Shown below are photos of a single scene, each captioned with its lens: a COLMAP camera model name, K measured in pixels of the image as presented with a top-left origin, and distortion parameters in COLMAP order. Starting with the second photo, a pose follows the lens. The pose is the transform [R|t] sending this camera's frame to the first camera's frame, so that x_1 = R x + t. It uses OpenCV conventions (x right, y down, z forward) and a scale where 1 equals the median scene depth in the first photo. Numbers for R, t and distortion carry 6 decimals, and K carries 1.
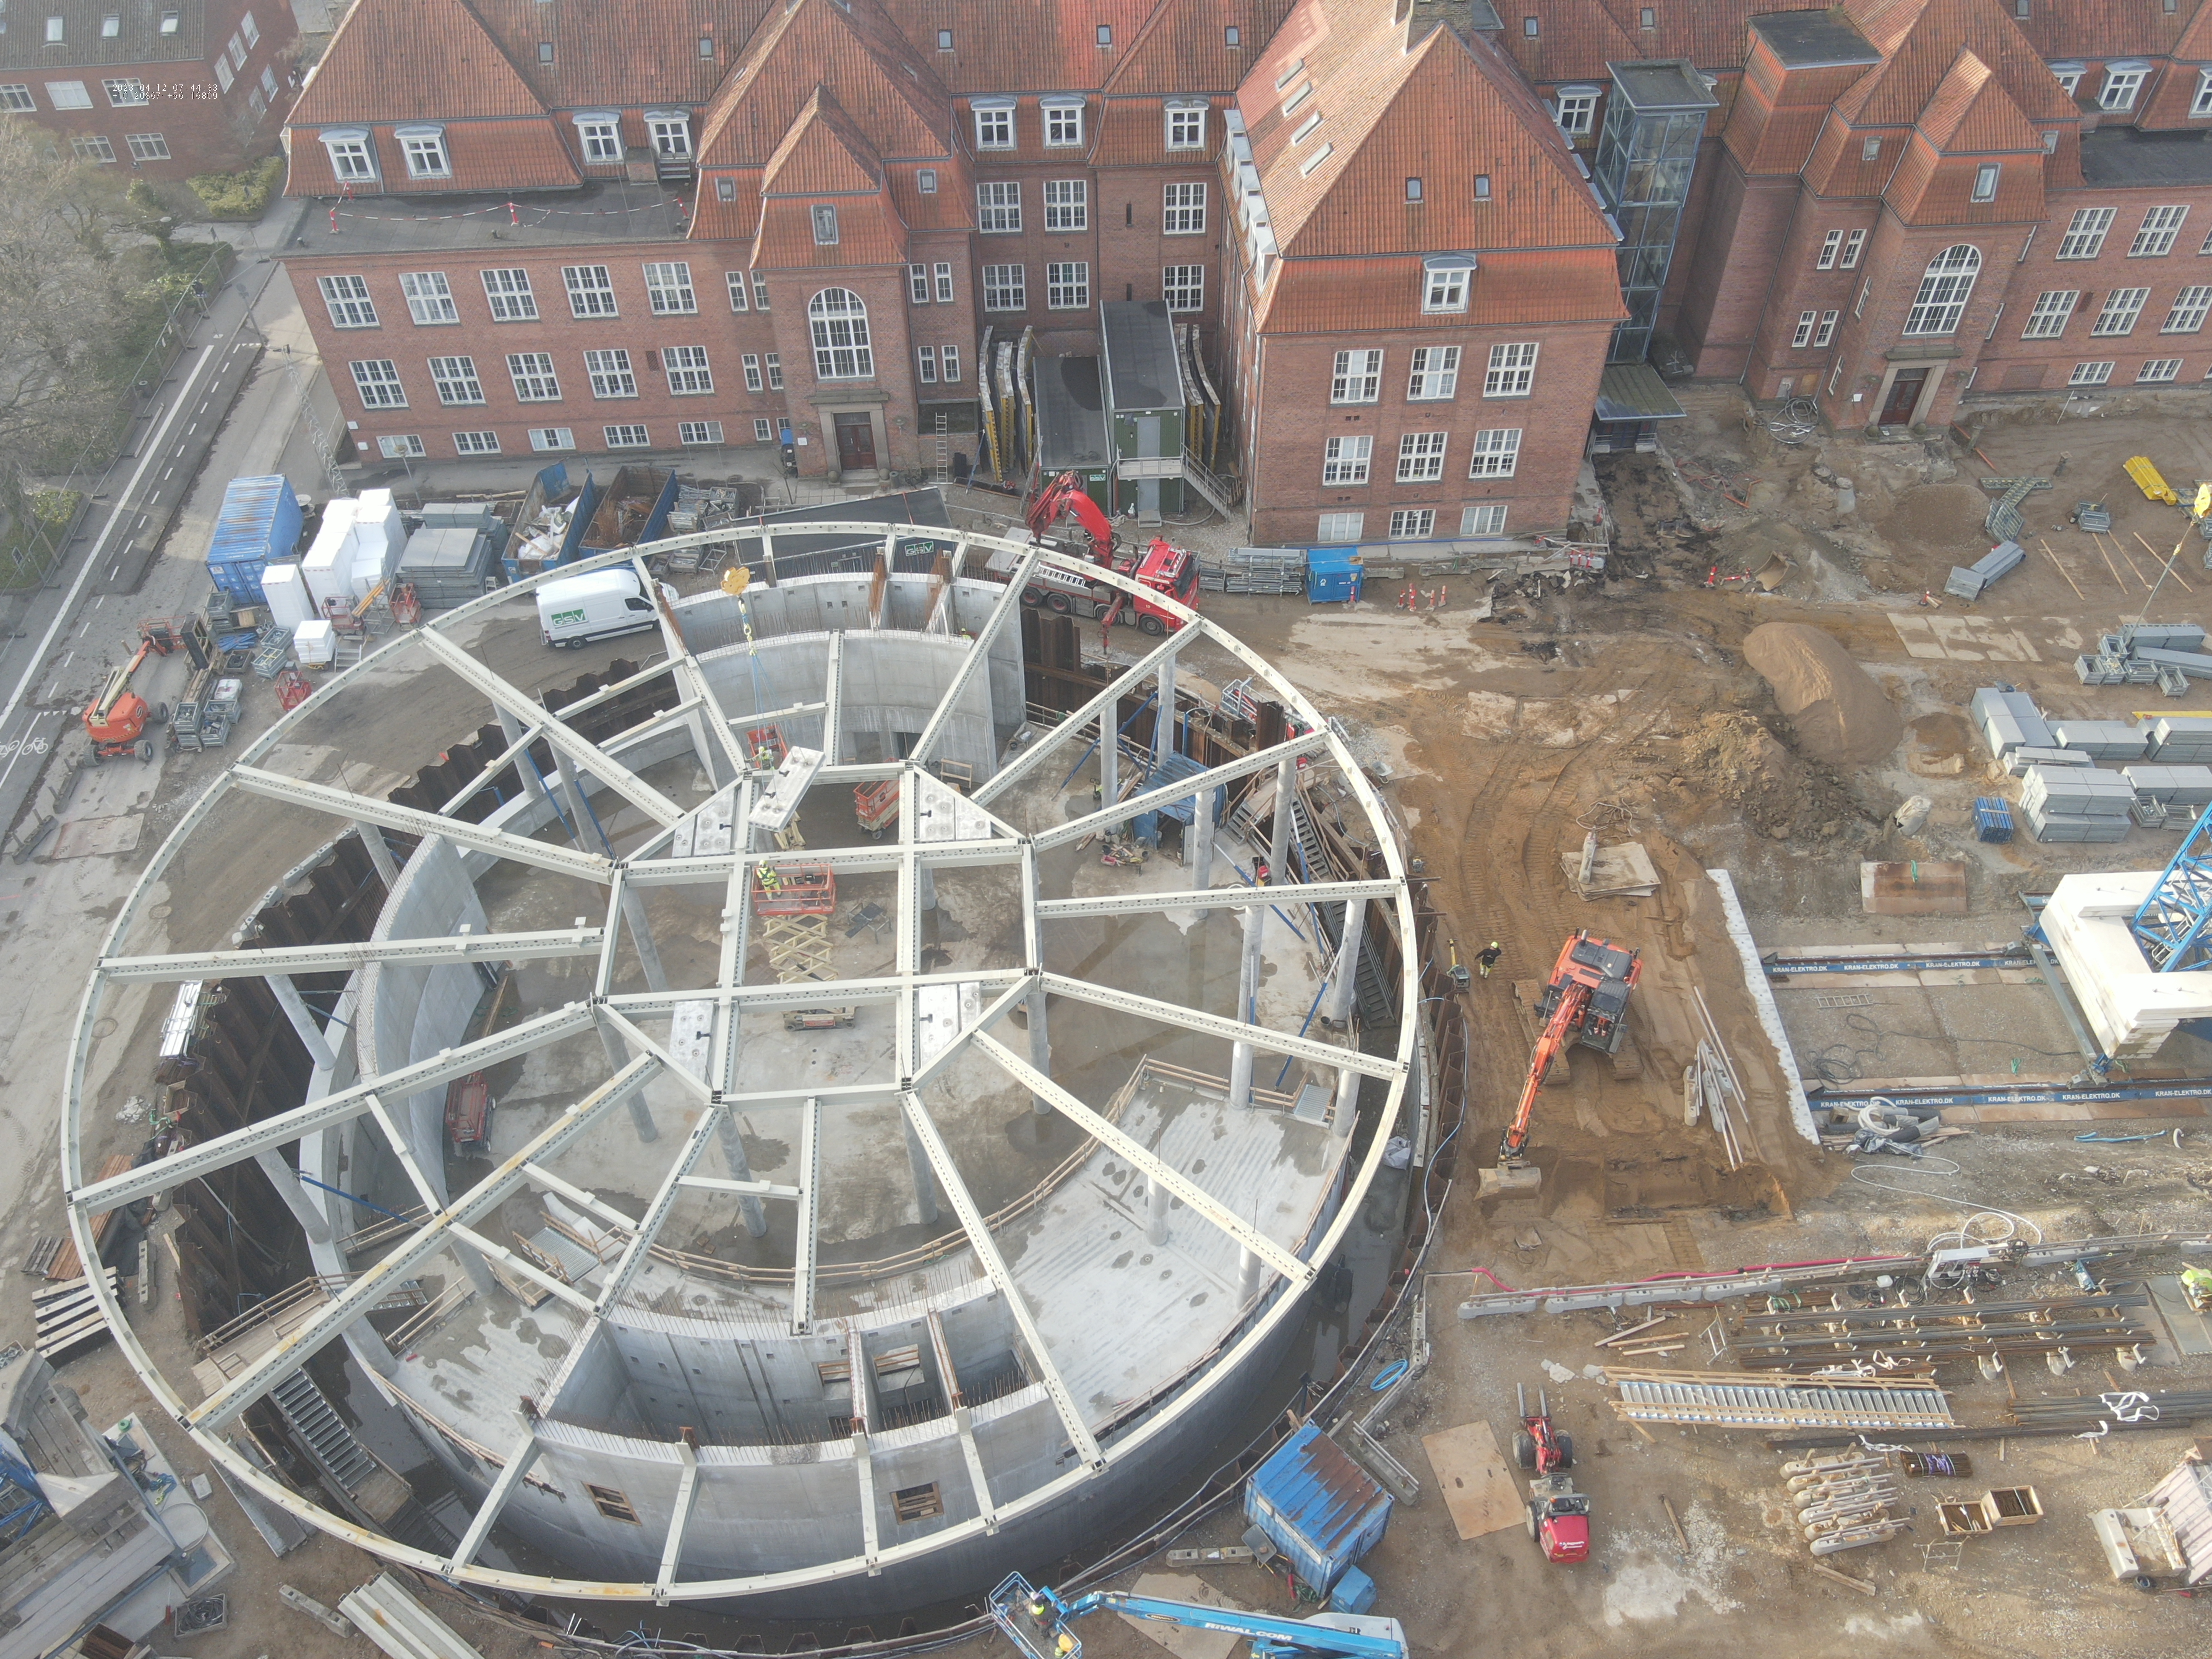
lens RADIAL K [[1705.3, 0, 1122.4], [0, 1705.3, 825.9], [0, 0, 1]] dist [0.002218, -0.016321]
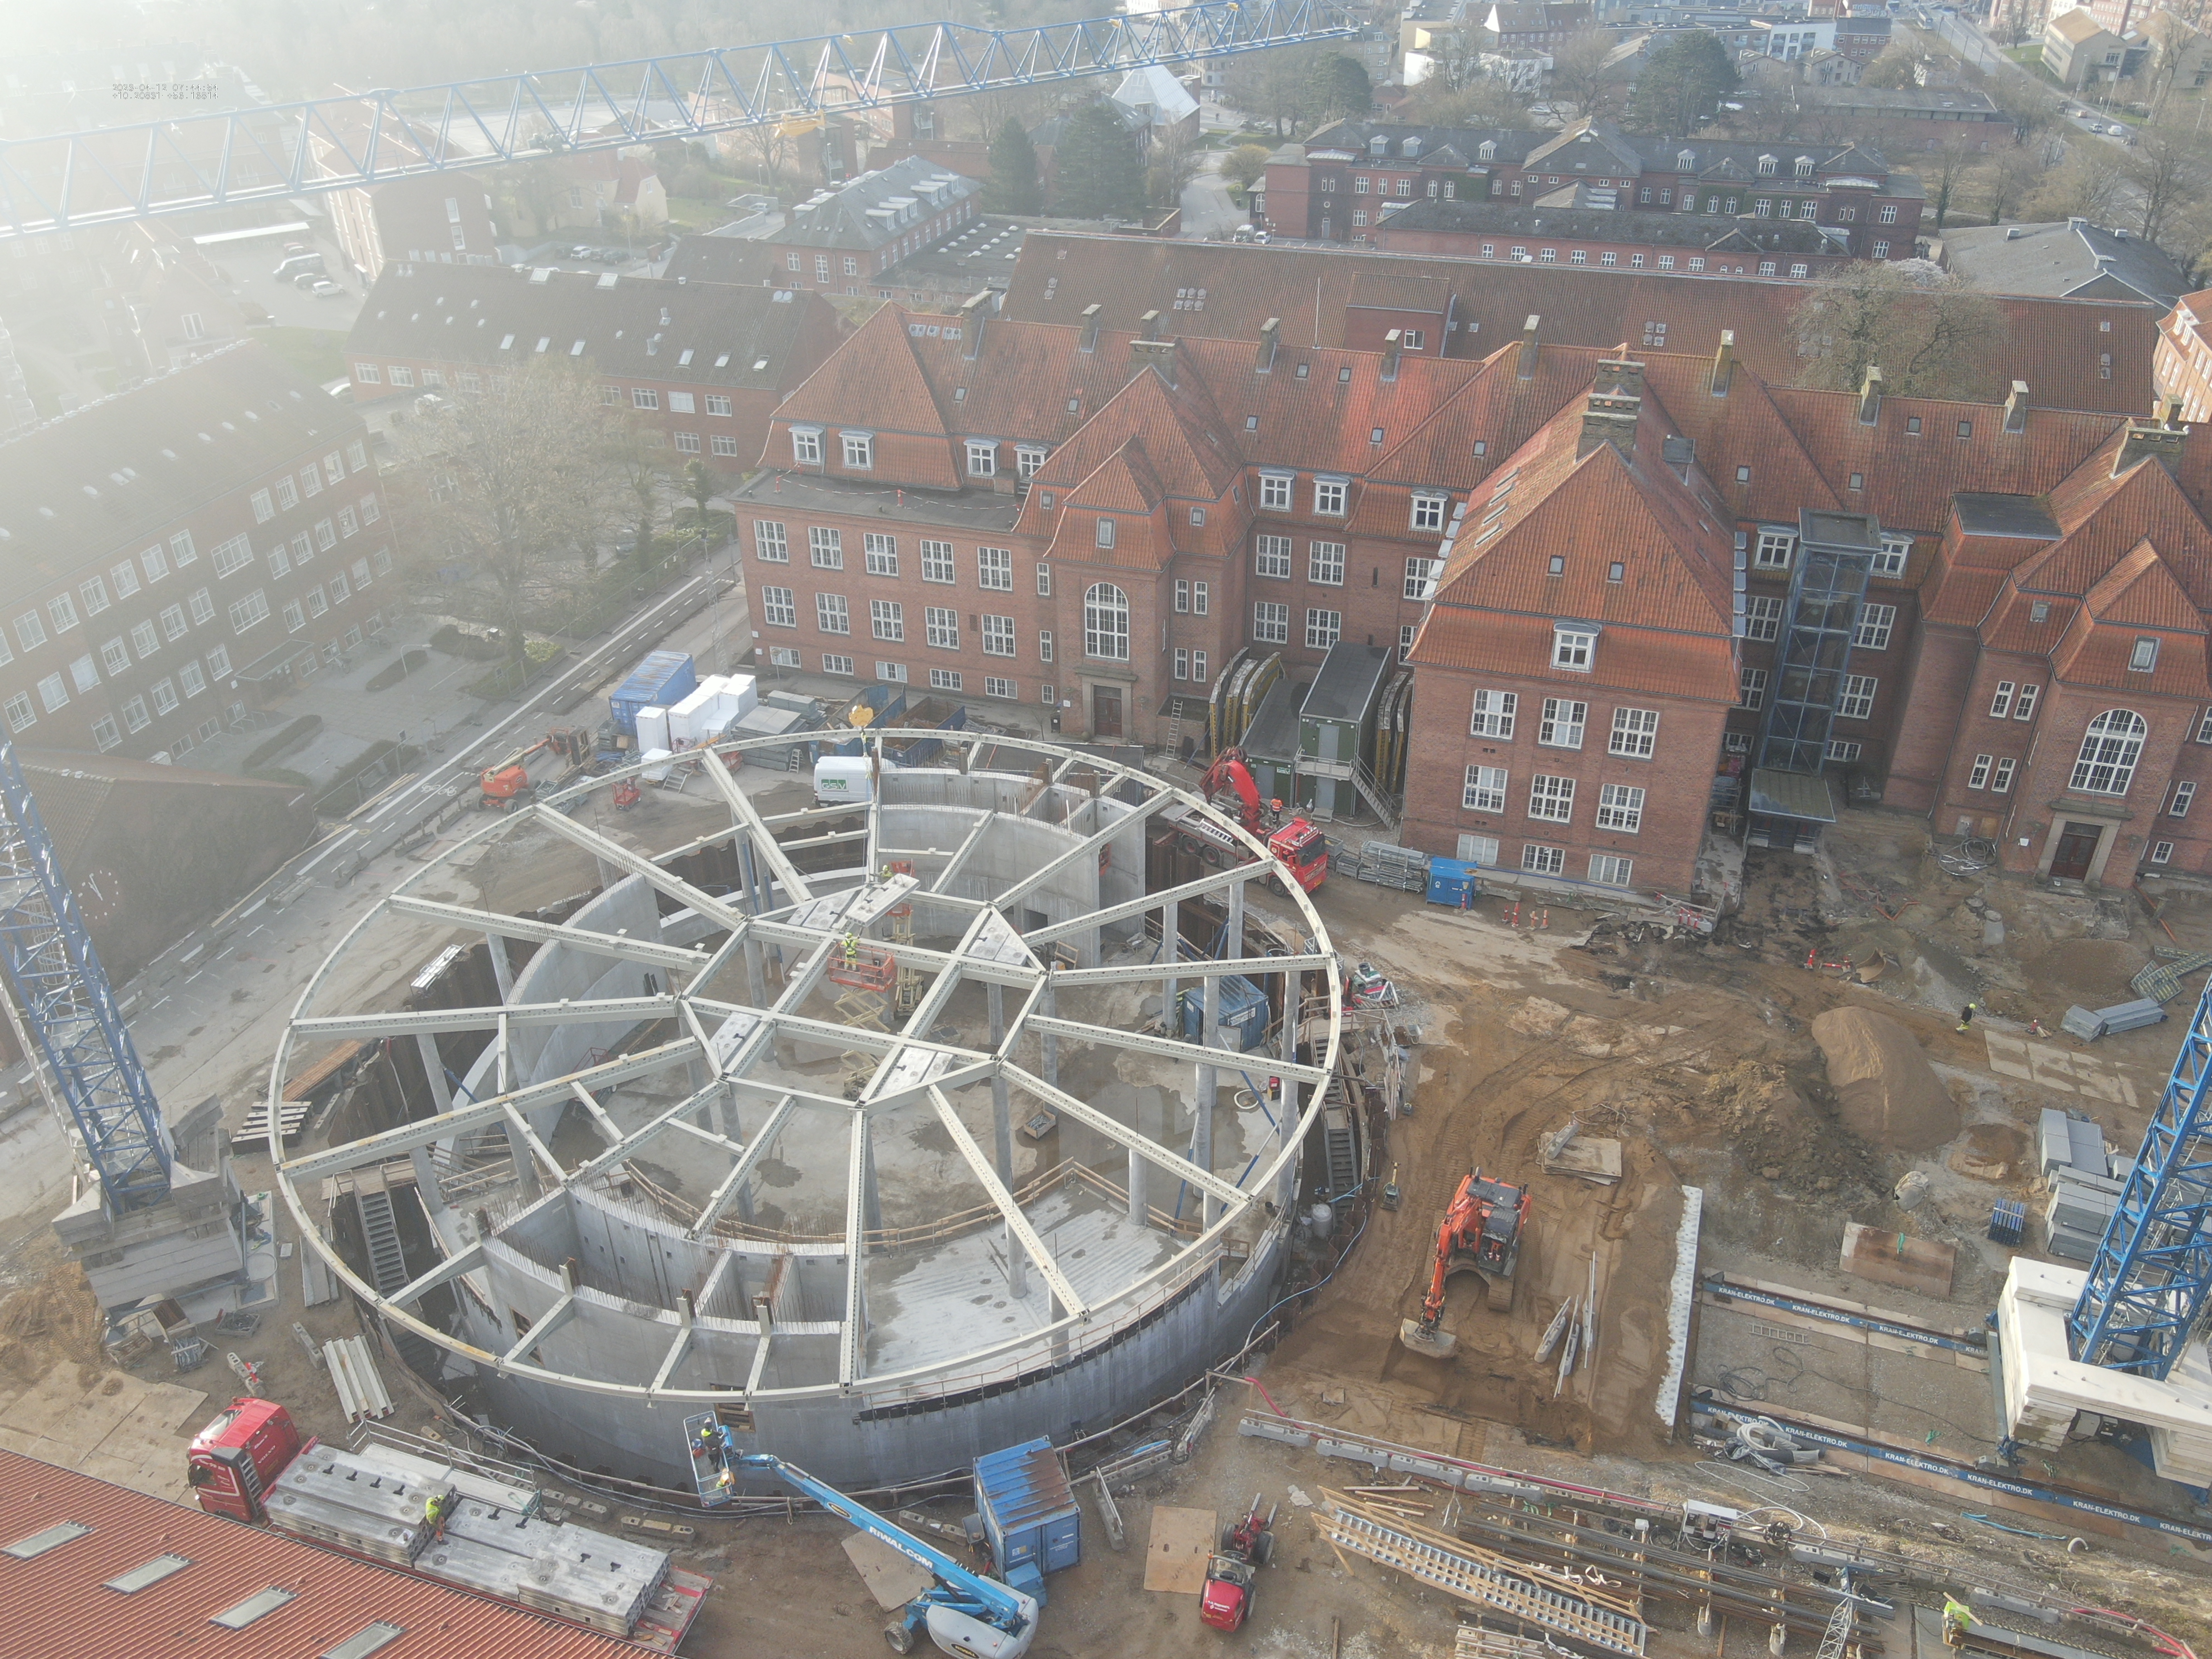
lens RADIAL K [[1705.3, 0, 1125.5], [0, 1705.3, 825.2], [0, 0, 1]] dist [0.002218, -0.016321]
pose [[0.930815, 0.192106, -0.310932, 0.277936], [-0.266230, 0.939237, -0.216694, 0.123800], [0.250410, 0.284482, 0.925400, -0.110201]]
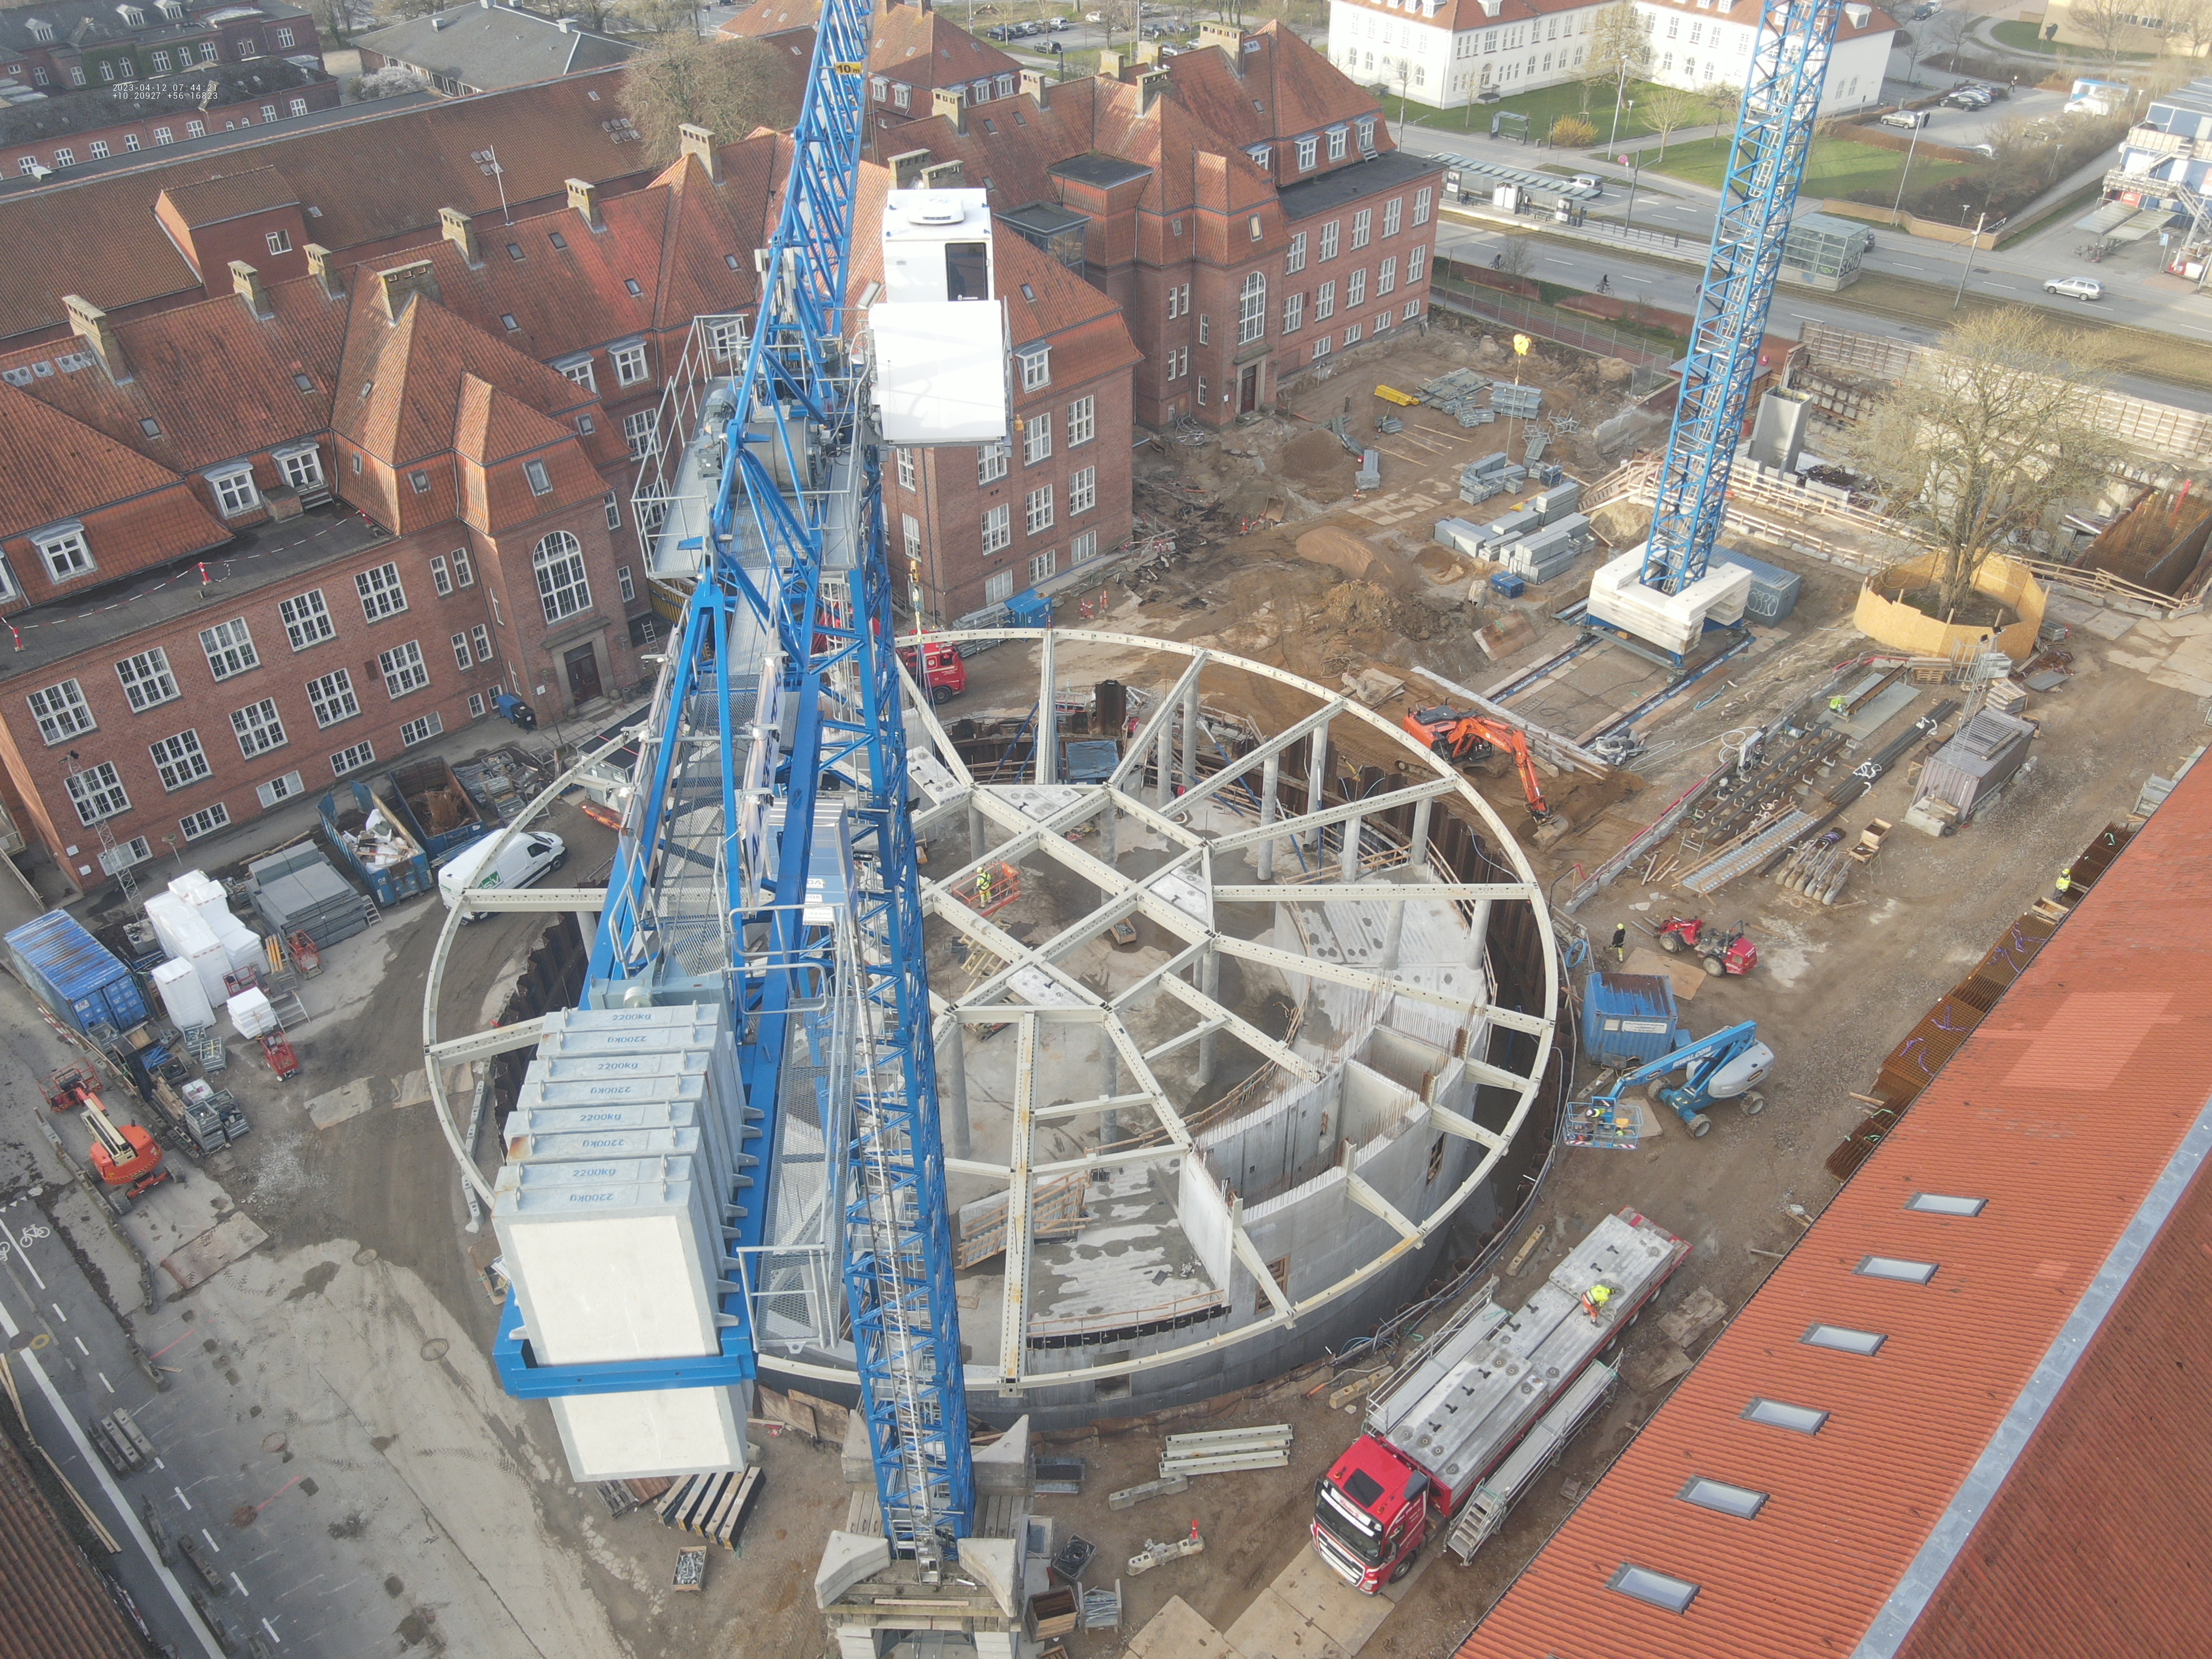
lens RADIAL K [[1705.3, 0, 1120.1], [0, 1705.3, 833.3], [0, 0, 1]] dist [0.002218, -0.016321]
pose [[0.756652, -0.397120, 0.519397, -0.558270], [0.479475, 0.877113, -0.027872, 0.061766], [-0.444501, 0.270127, 0.854078, -0.049135]]
